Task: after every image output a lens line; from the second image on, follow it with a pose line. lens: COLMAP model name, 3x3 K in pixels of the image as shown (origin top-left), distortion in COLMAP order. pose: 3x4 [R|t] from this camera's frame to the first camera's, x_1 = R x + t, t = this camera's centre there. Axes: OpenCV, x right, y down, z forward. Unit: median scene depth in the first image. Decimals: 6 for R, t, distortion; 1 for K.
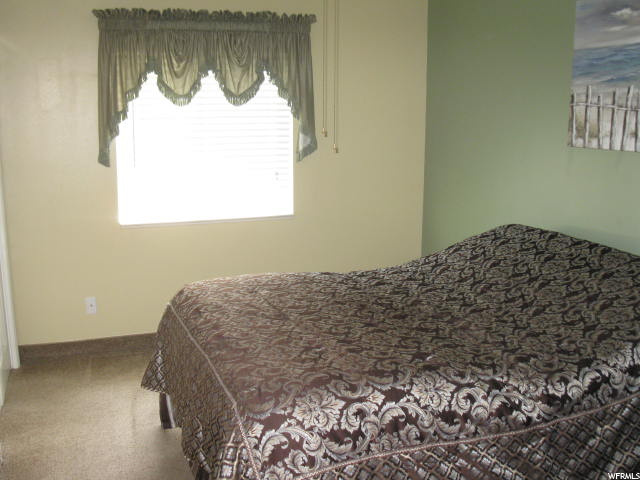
lens RADIAL K [[676.2, 0, 308.3], [0, 676.2, 243.6], [0, 0, 1]] dist [-0.195055, 0.204405]
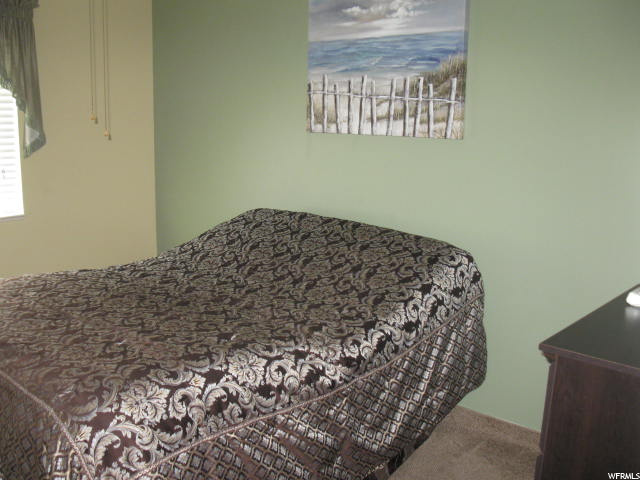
lens RADIAL K [[676.2, 0, 308.3], [0, 676.2, 243.6], [0, 0, 1]] dist [-0.195055, 0.204405]
pose [[0.898131, -0.073767, 0.433496, -0.150307], [0.072772, 0.997169, 0.018914, 0.019396], [-0.433664, 0.014559, 0.900957, 0.035210]]
